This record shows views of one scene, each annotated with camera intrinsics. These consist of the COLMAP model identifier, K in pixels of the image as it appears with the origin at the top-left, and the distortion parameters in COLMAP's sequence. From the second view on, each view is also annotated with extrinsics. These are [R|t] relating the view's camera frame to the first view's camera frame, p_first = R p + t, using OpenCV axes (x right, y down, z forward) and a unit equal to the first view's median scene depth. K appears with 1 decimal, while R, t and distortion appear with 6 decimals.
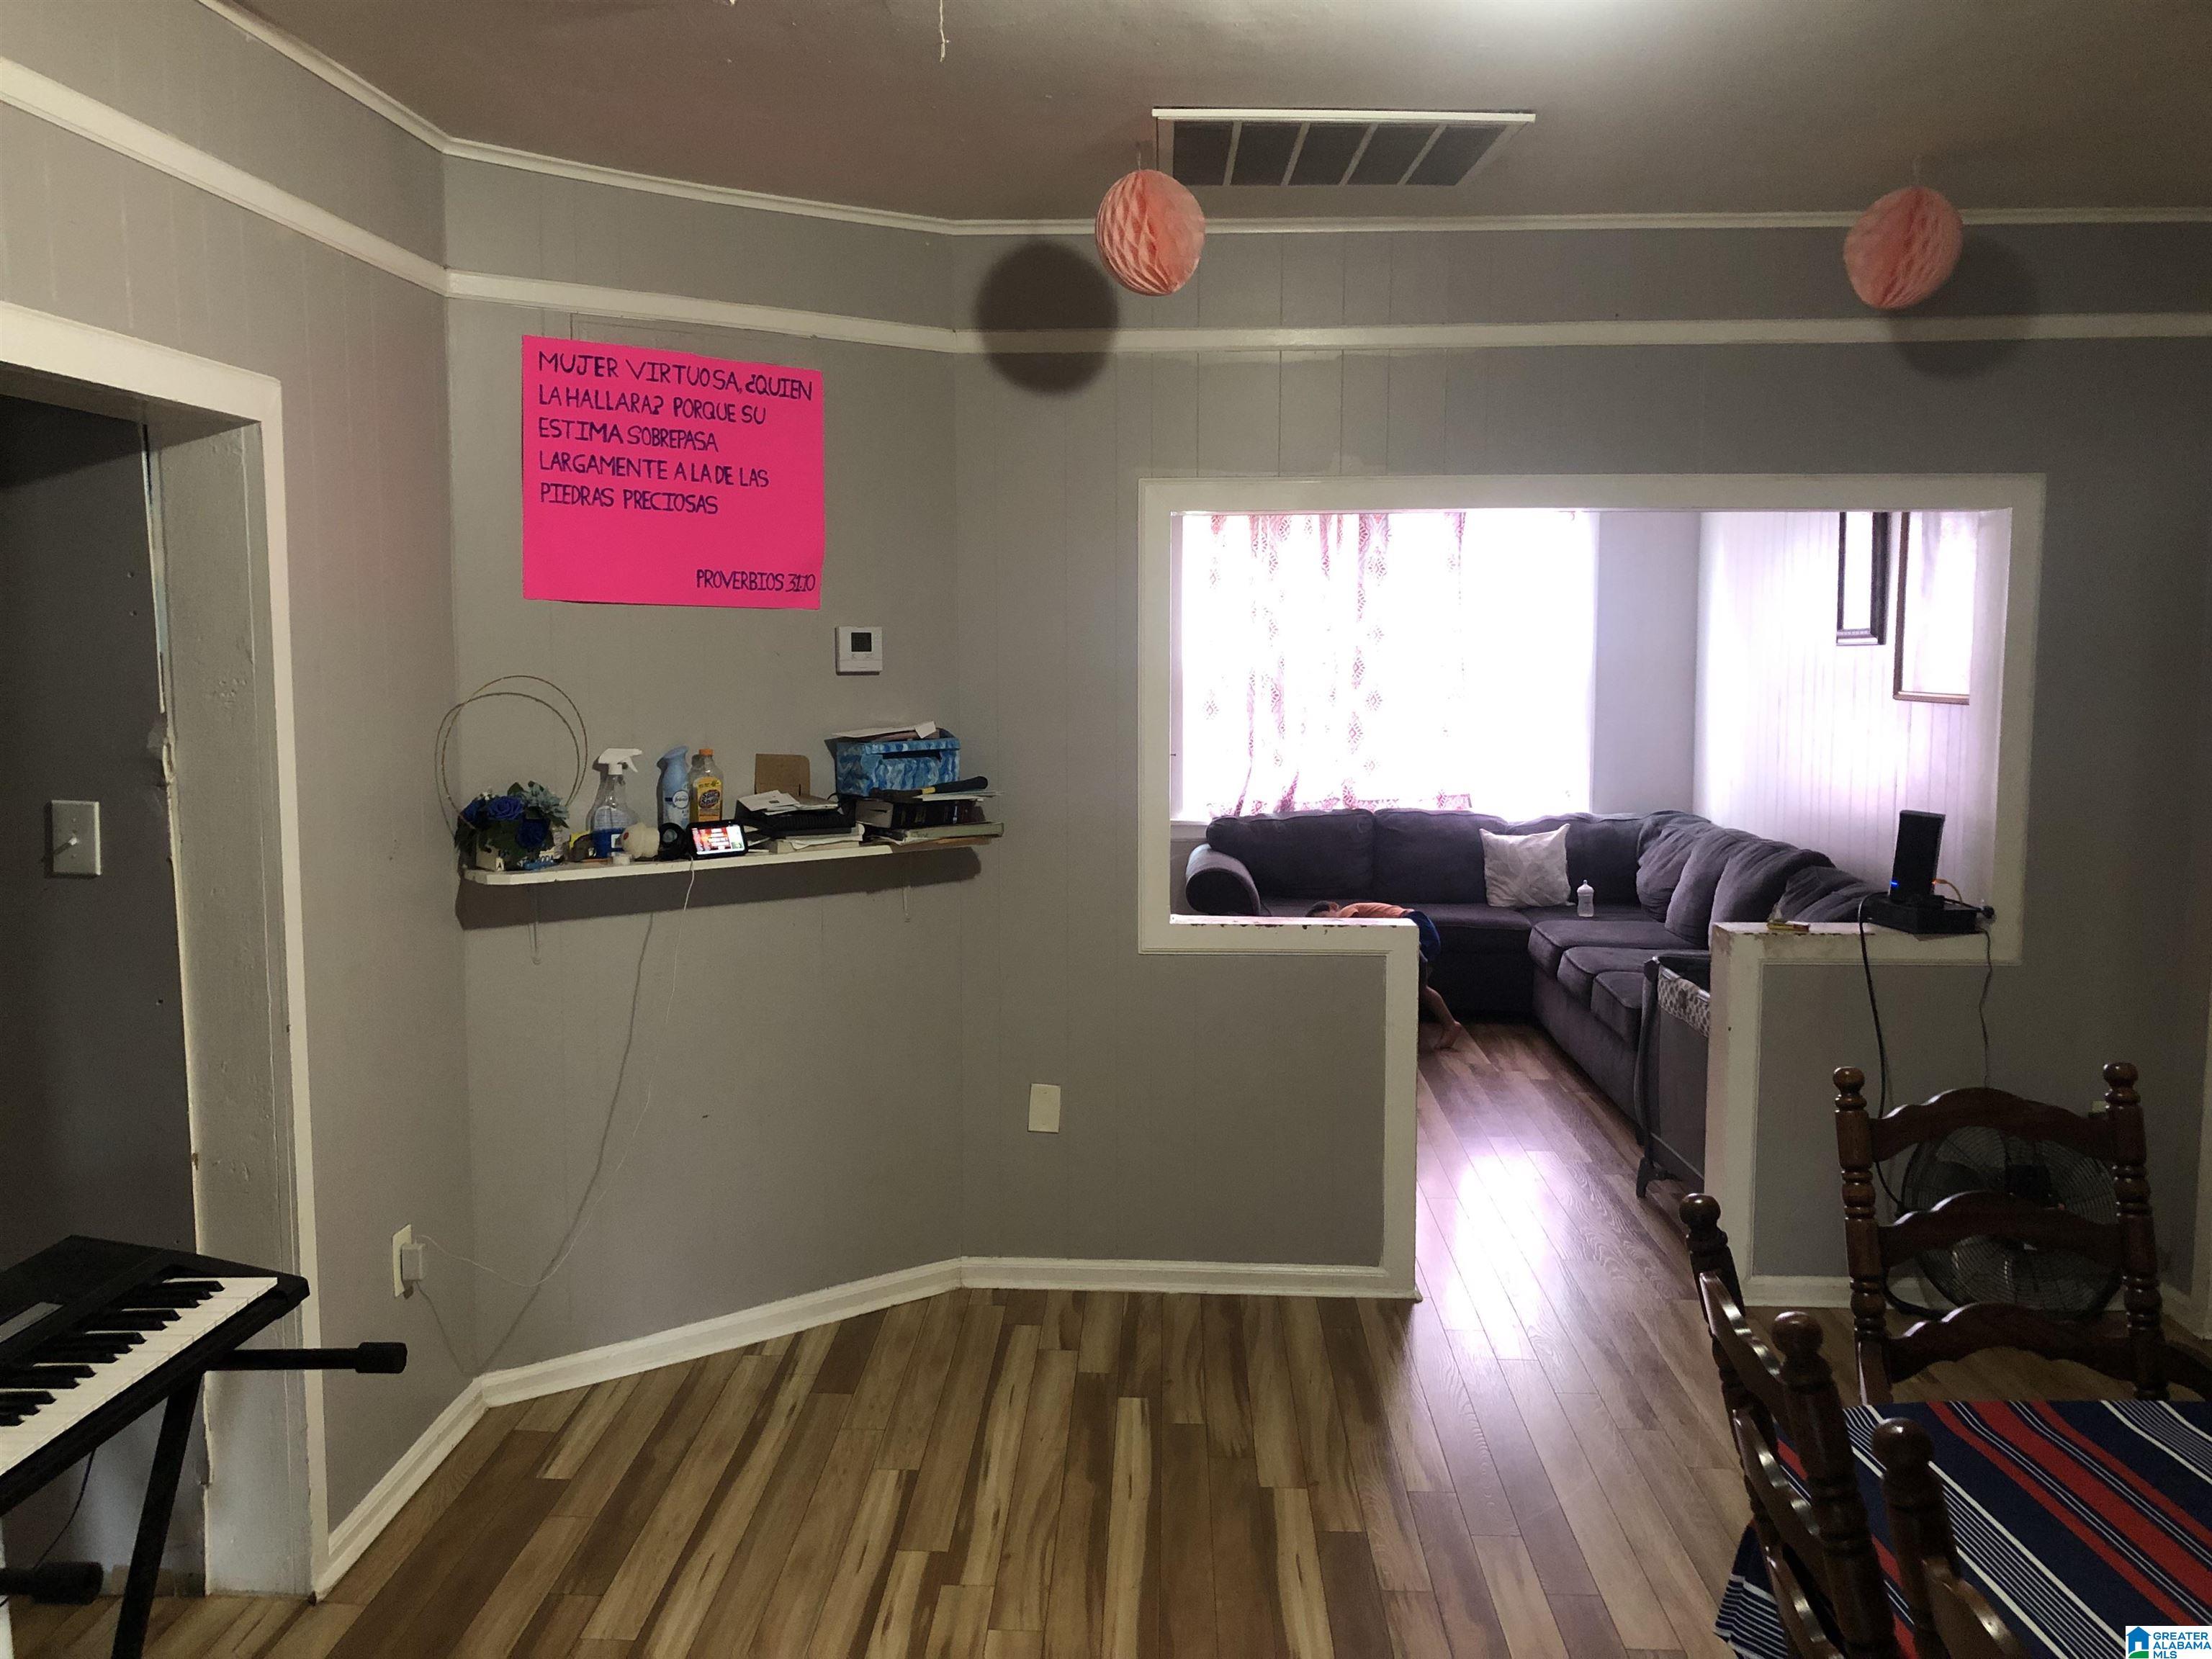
lens RADIAL K [[1802.3, 0, 1114.8], [0, 1802.3, 829.9], [0, 0, 1]] dist [0.048463, -0.049545]
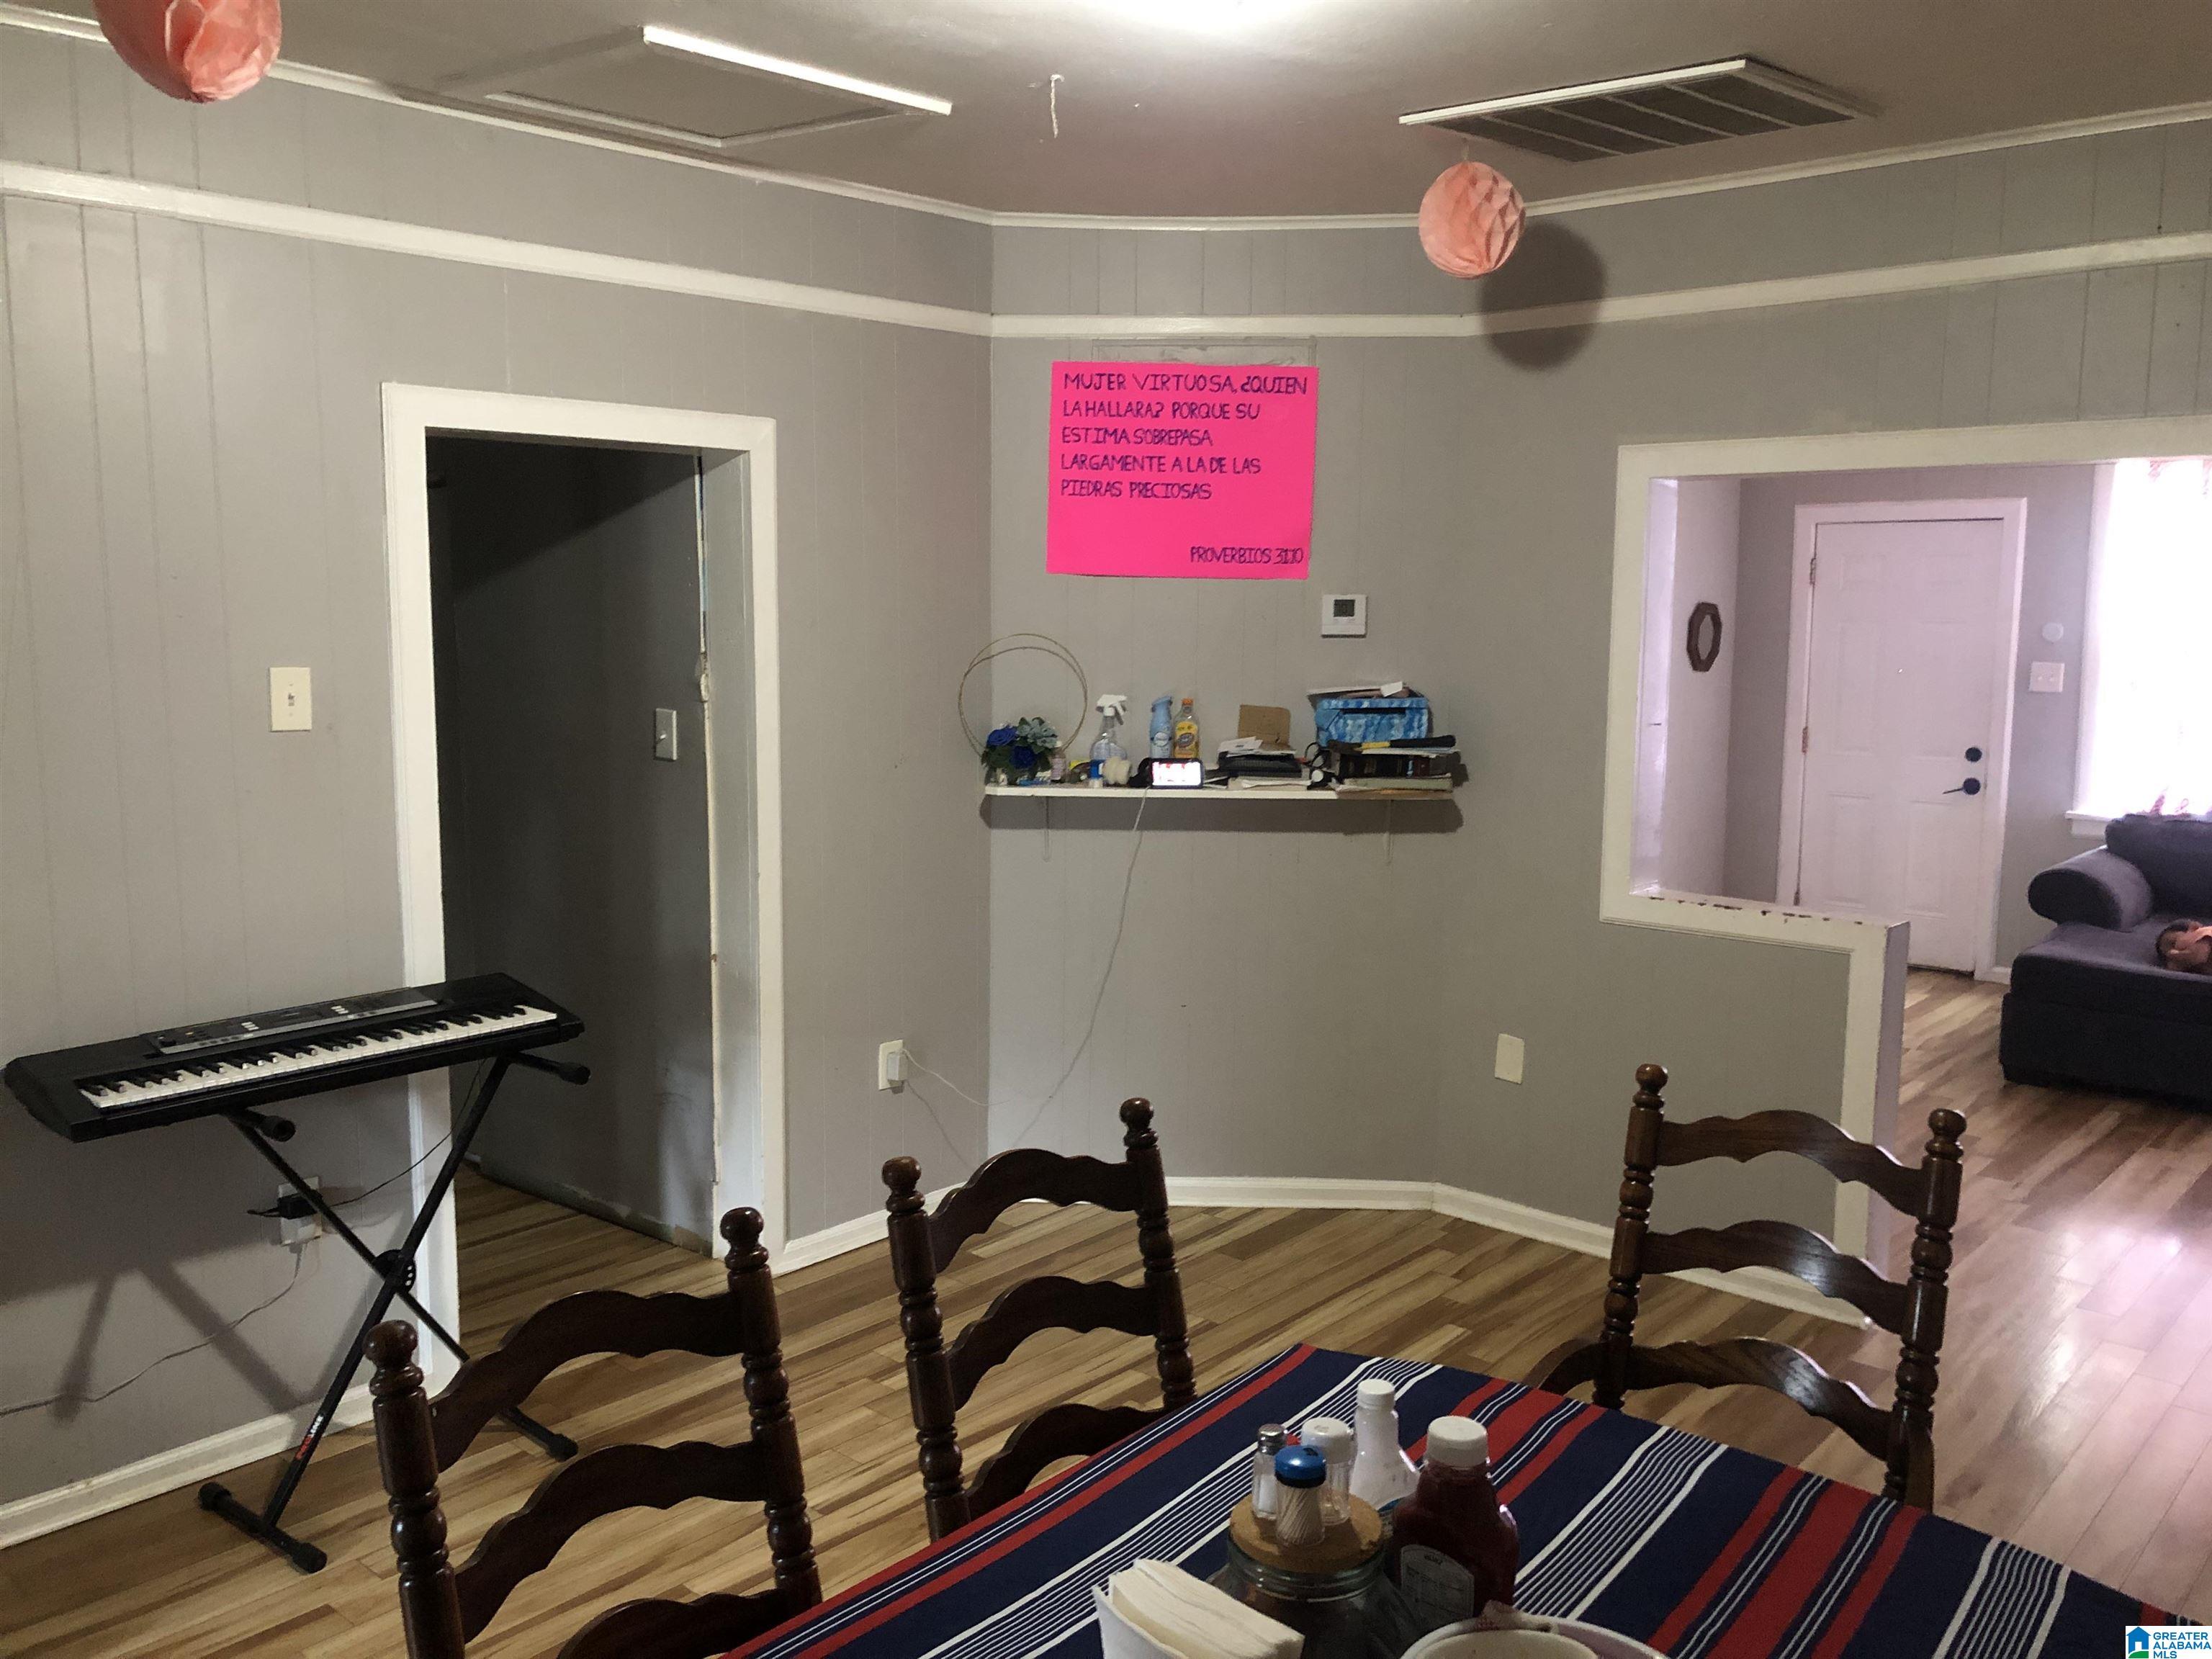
lens RADIAL K [[1802.3, 0, 1126.8], [0, 1802.3, 830.8], [0, 0, 1]] dist [0.048463, -0.049545]
pose [[0.778331, 0.086355, -0.621888, 0.492300], [-0.073179, 0.996223, 0.046746, -0.010220], [0.623575, 0.009125, 0.781710, 0.050312]]
